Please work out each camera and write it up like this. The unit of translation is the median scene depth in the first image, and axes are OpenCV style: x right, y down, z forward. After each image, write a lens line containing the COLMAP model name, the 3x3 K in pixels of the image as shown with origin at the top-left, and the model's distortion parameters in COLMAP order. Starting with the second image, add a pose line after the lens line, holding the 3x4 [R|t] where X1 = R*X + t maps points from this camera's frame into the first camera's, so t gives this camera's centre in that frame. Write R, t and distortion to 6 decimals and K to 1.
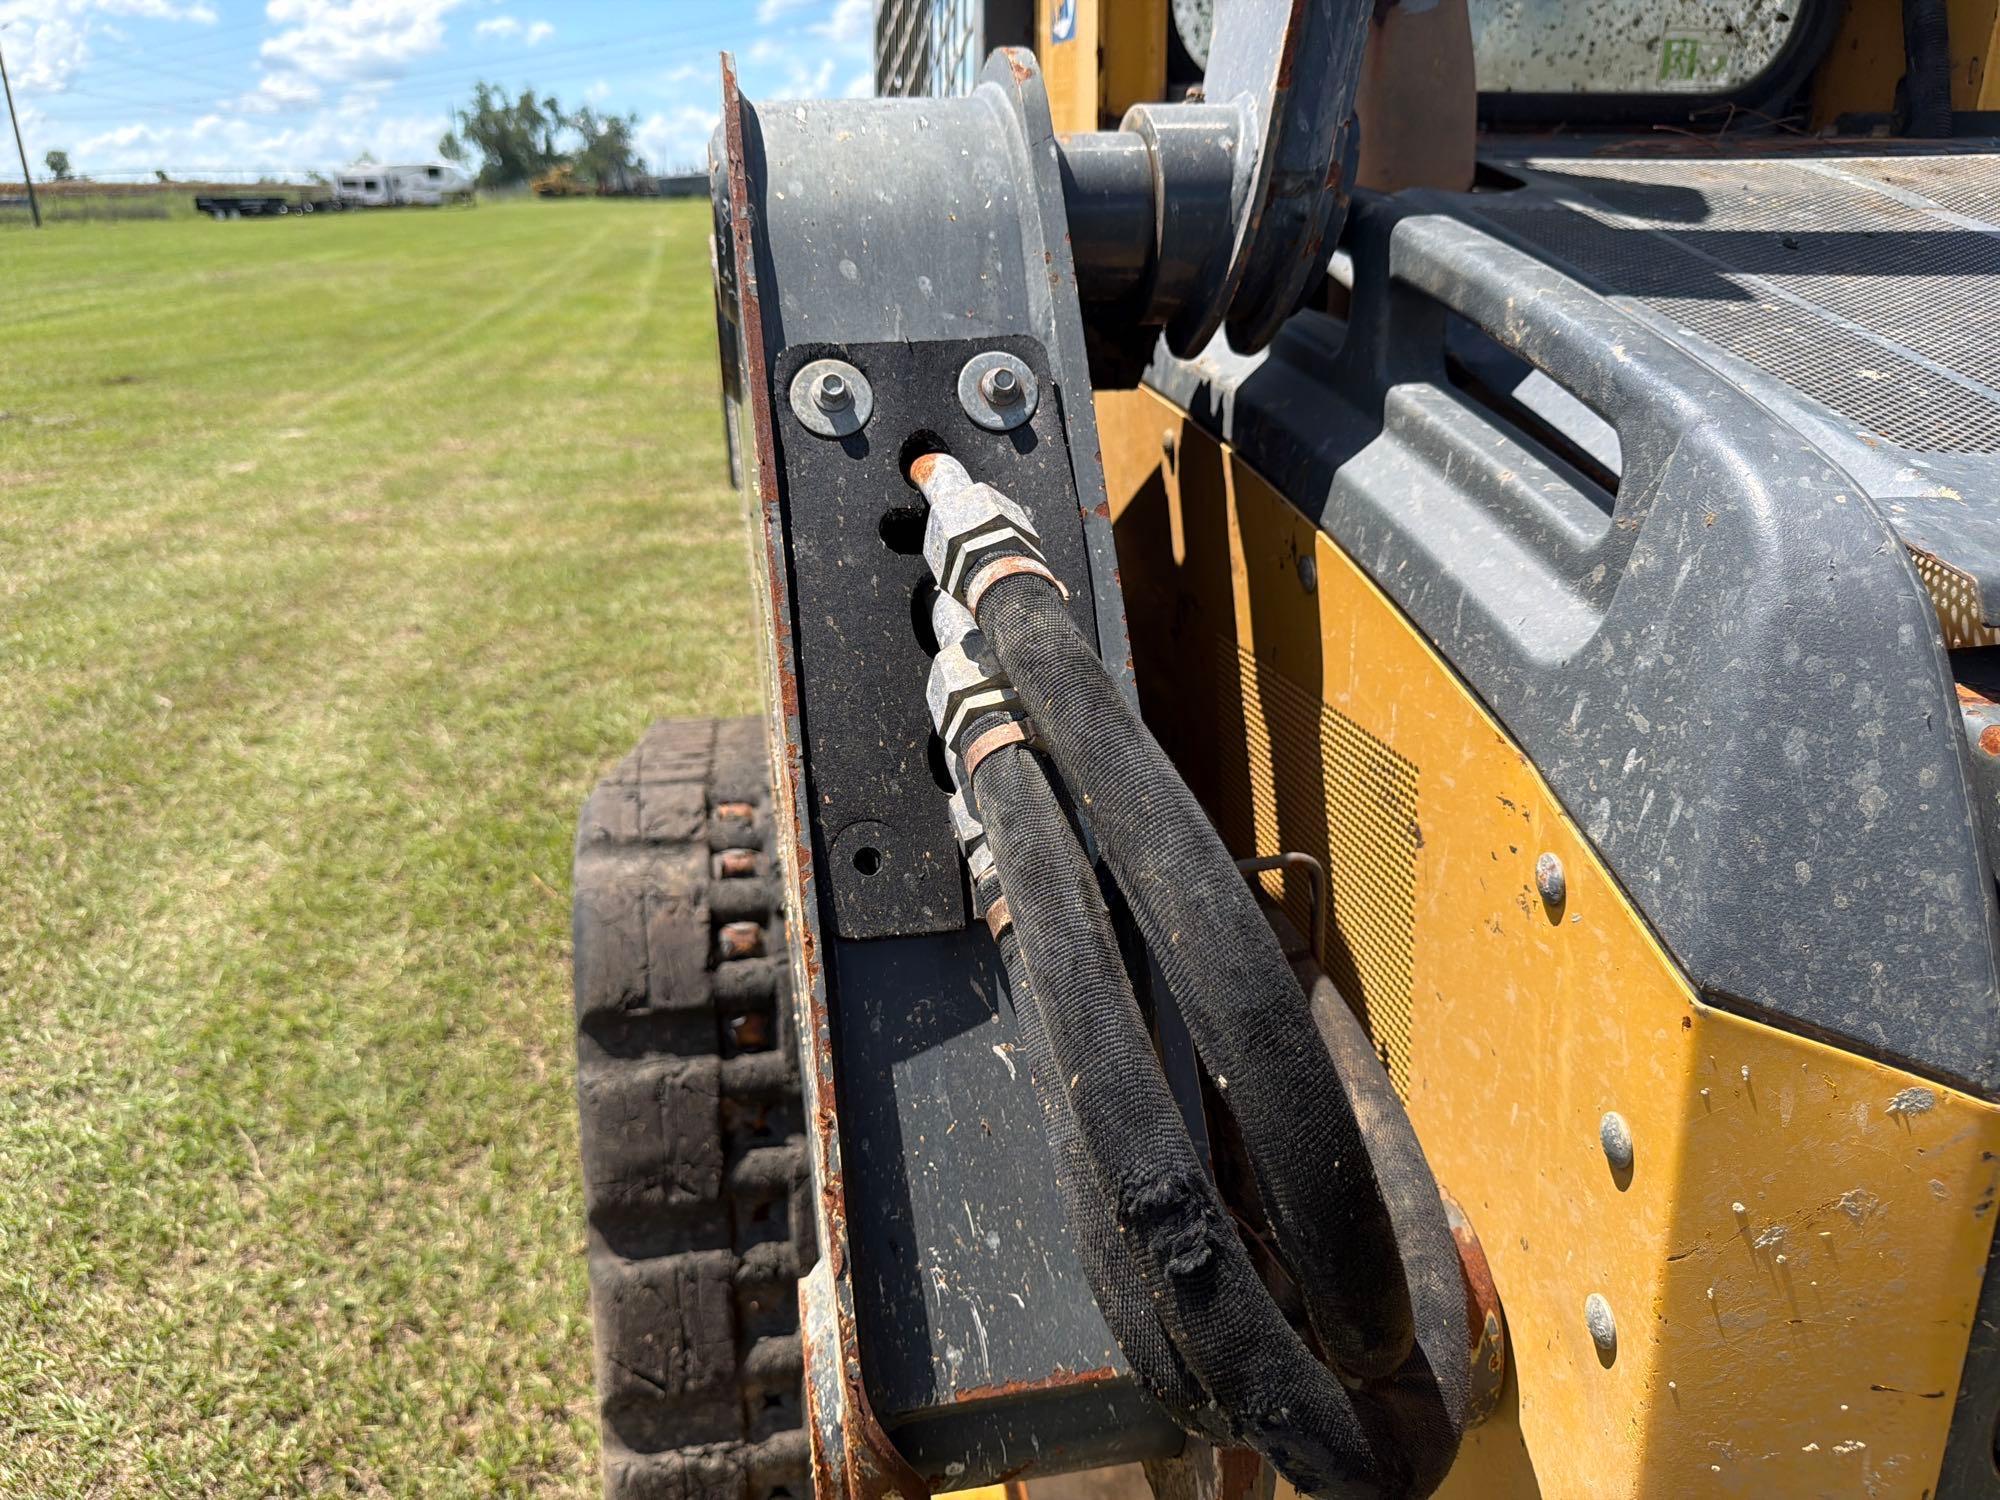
lens RADIAL K [[1492.5, 0, 969.0], [0, 1492.5, 784.5], [0, 0, 1]] dist [-0.021322, -0.003707]
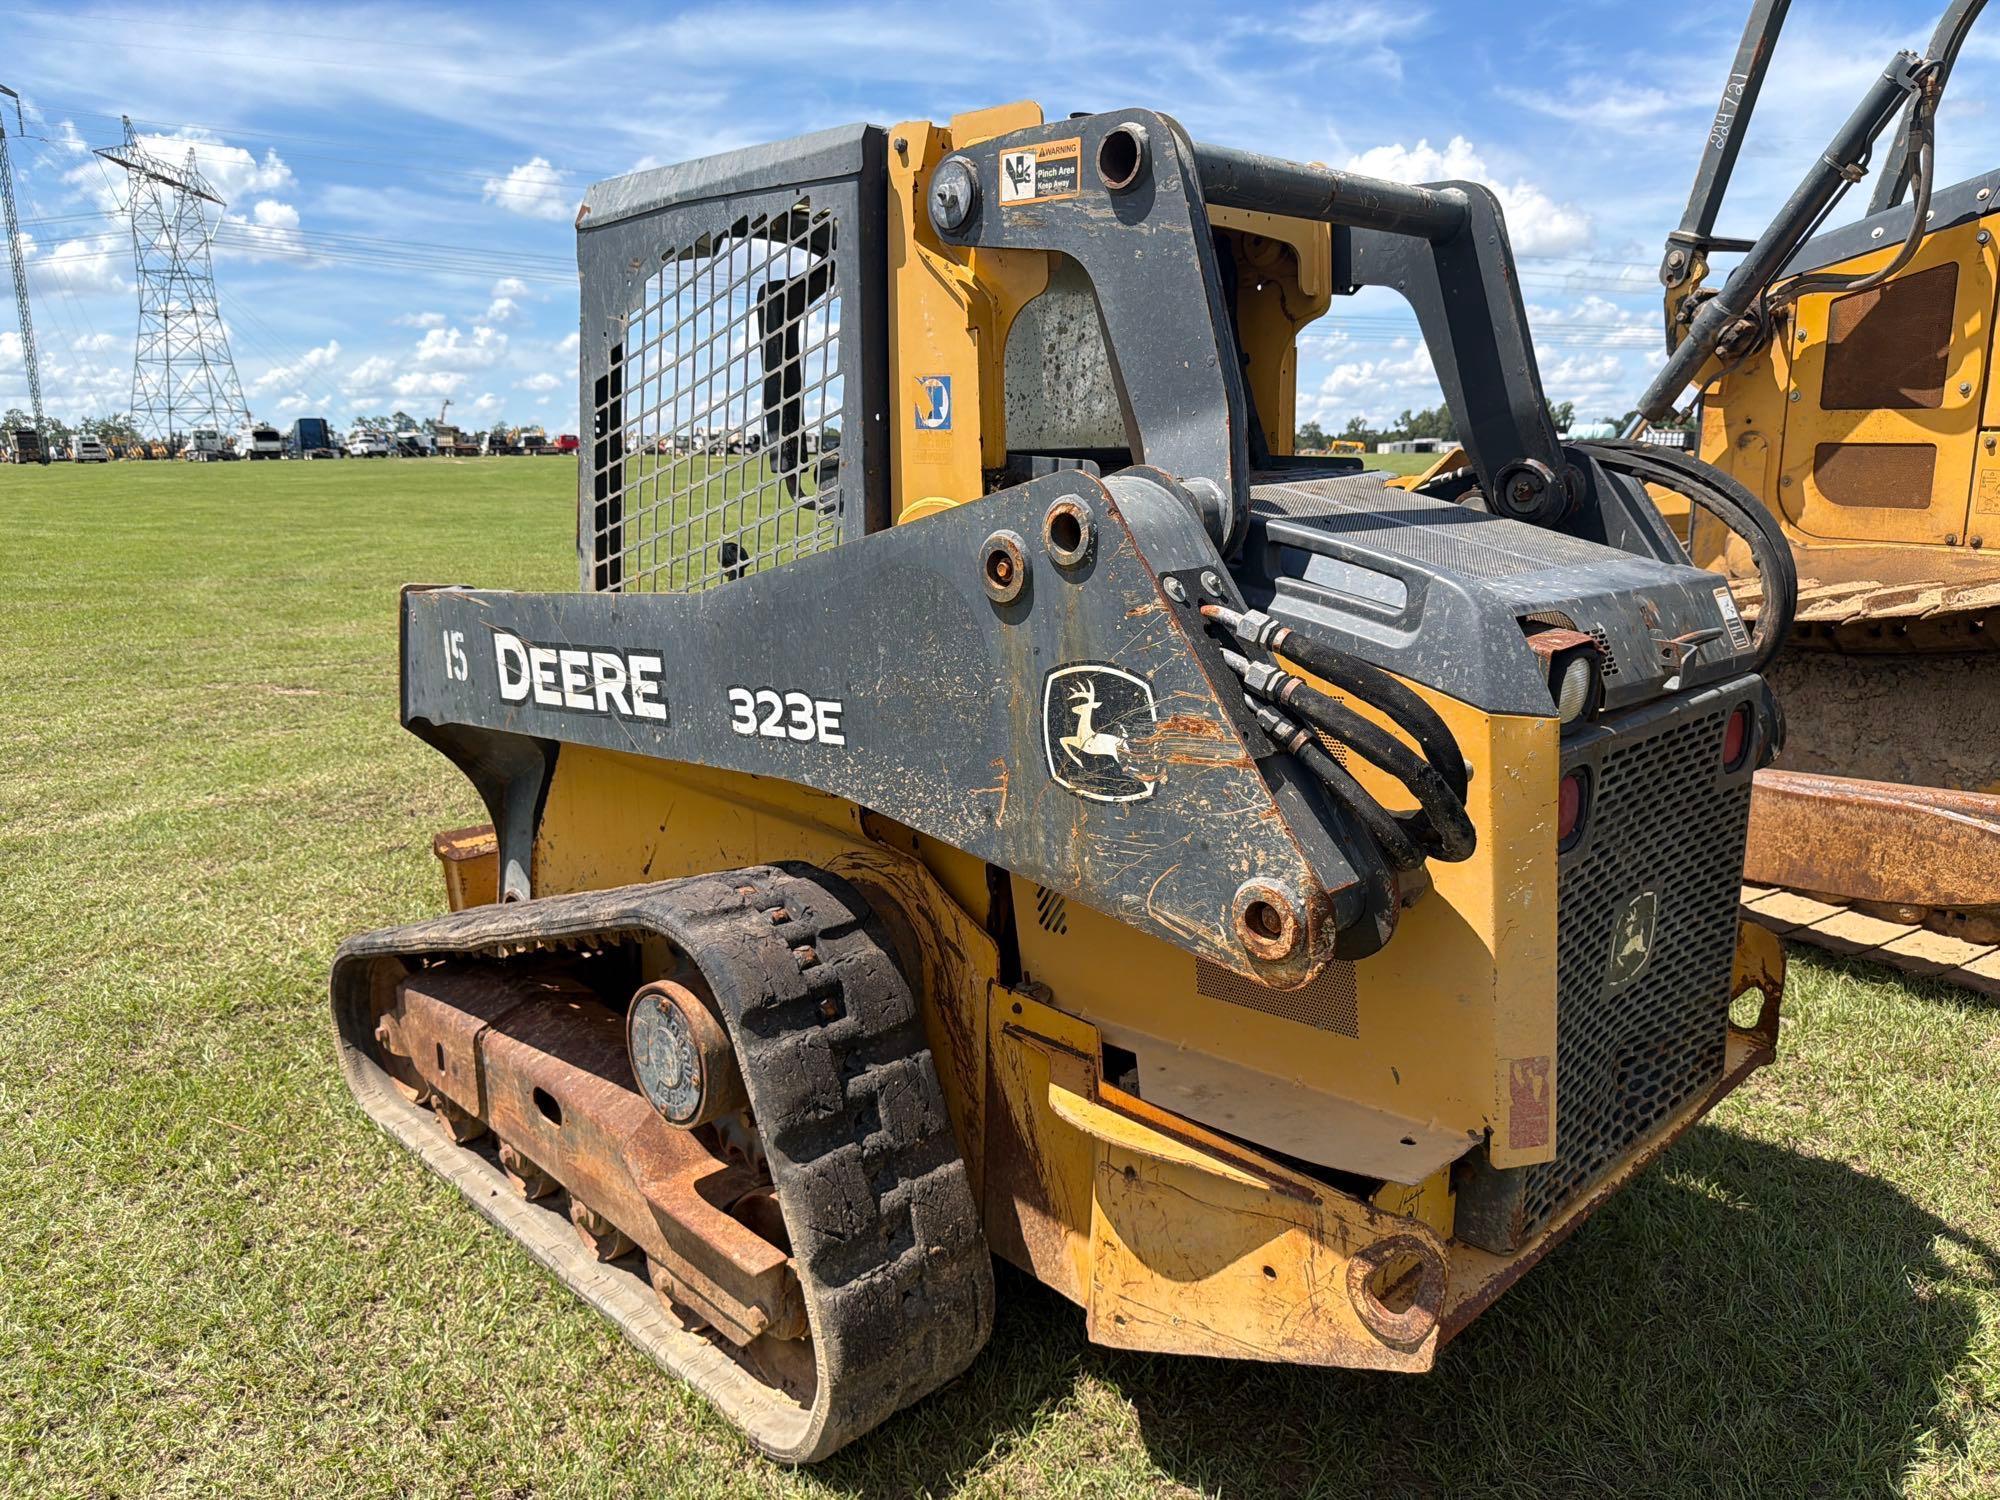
lens RADIAL K [[1545.0, 0, 1014.5], [0, 1545.0, 790.5], [0, 0, 1]] dist [0.005860, -0.009980]
pose [[0.809483, -0.127363, 0.573163, -0.916689], [0.221498, 0.970303, -0.097212, 0.146737], [-0.543761, 0.205646, 0.813655, -0.504488]]
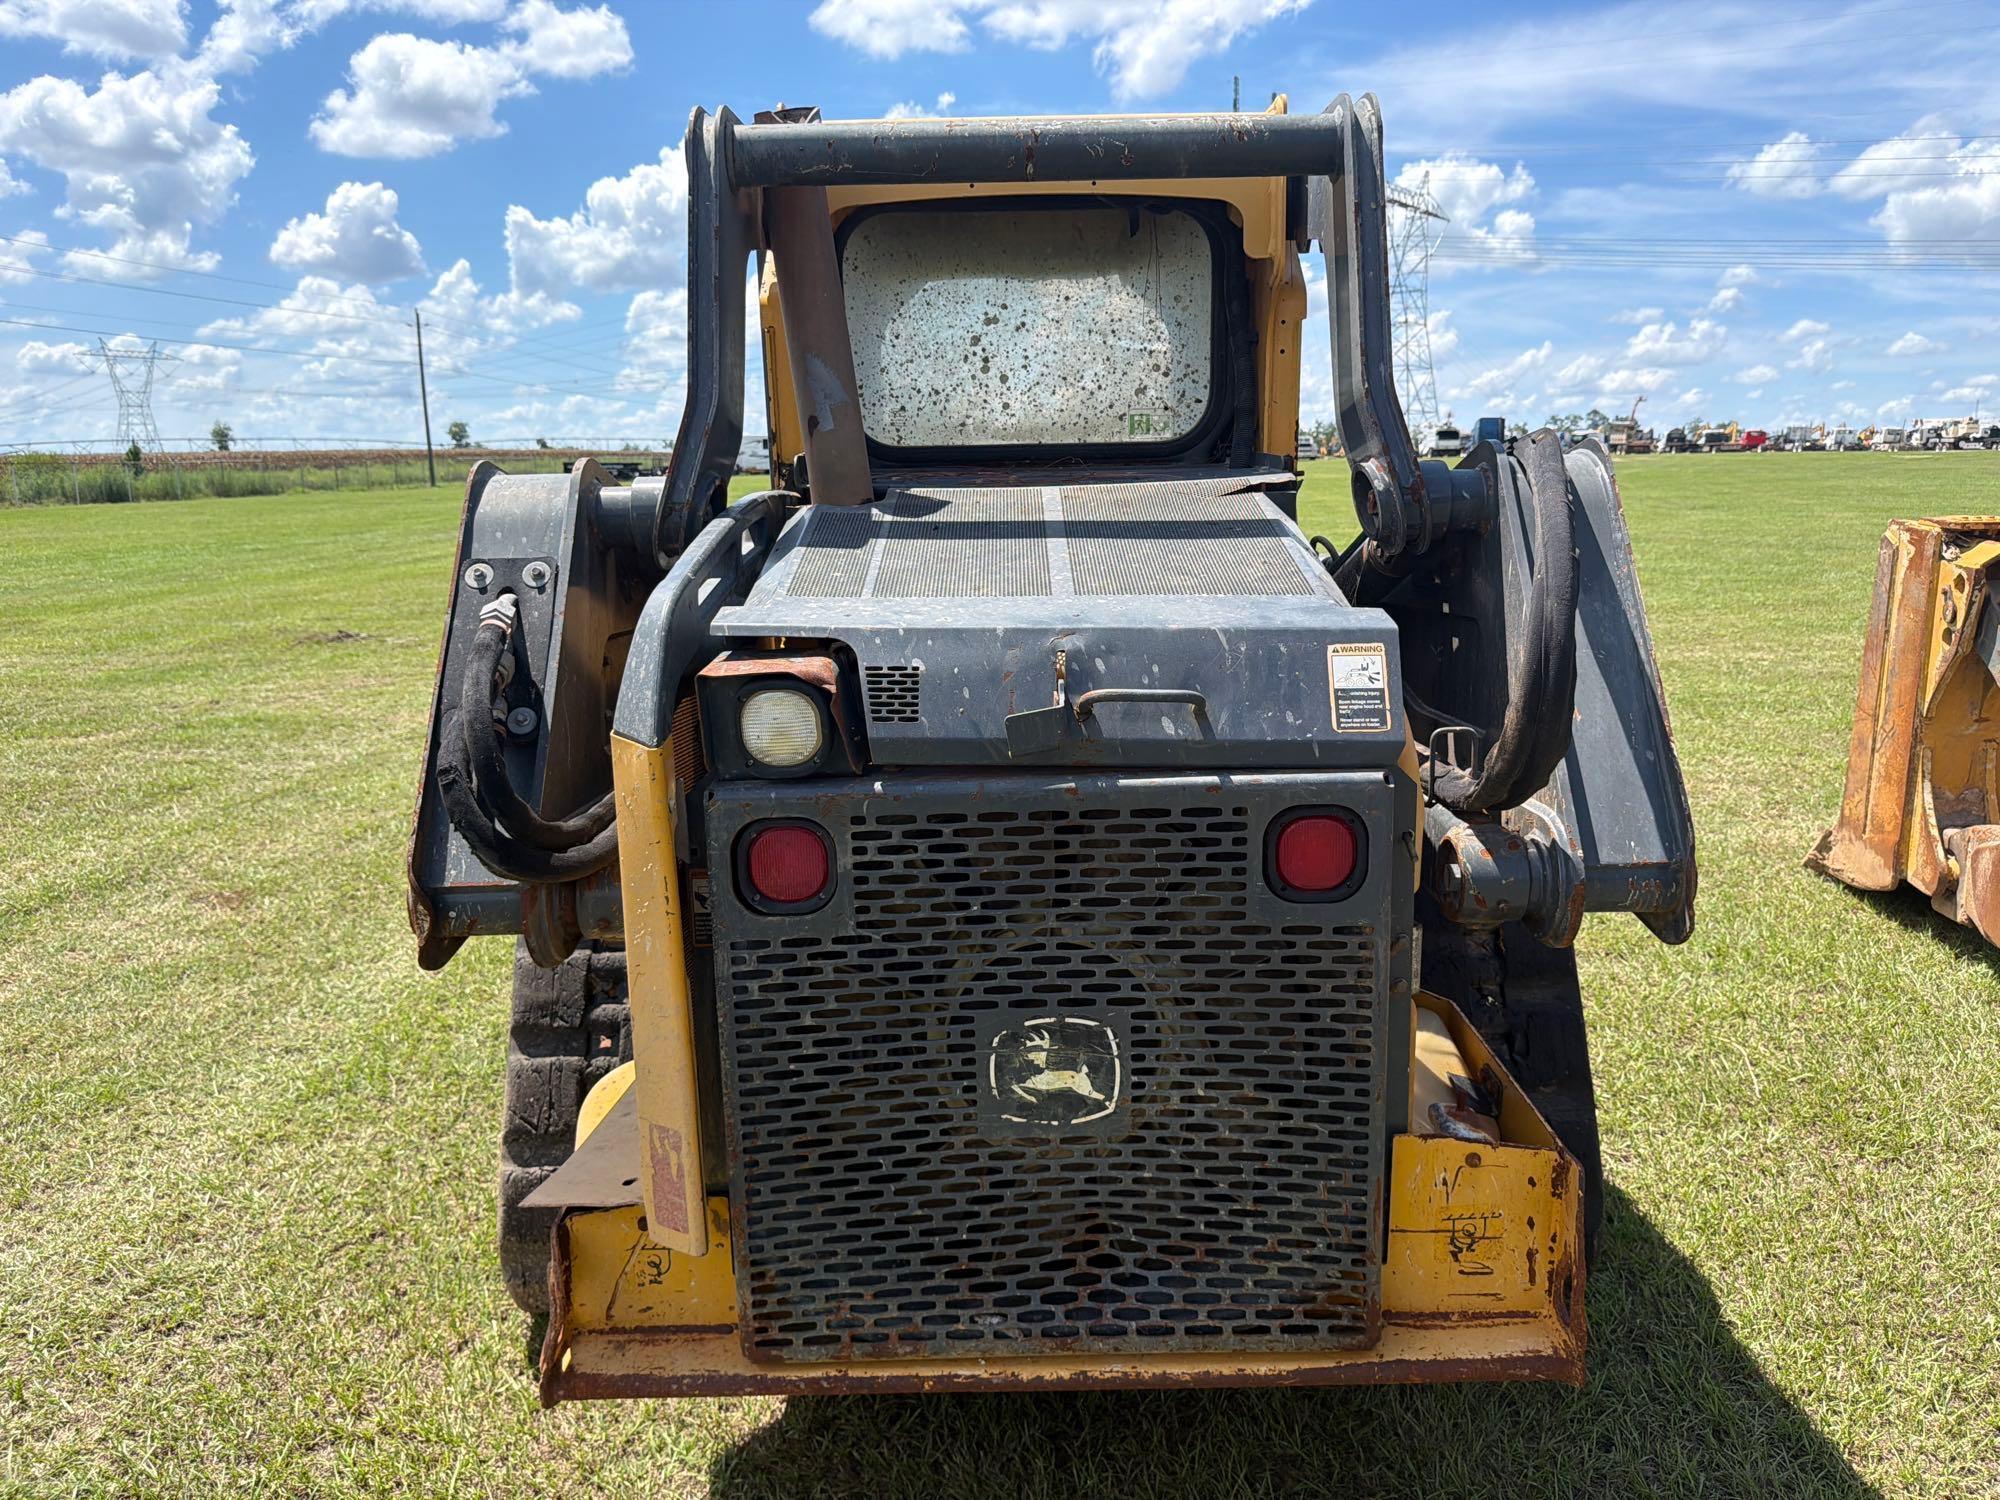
lens RADIAL K [[1545.0, 0, 1014.5], [0, 1545.0, 790.5], [0, 0, 1]] dist [0.005860, -0.009980]
pose [[0.982108, 0.039609, -0.184108, 0.678859], [-0.069721, 0.984637, -0.160088, 0.257757], [0.174939, 0.170060, 0.969781, -0.767863]]
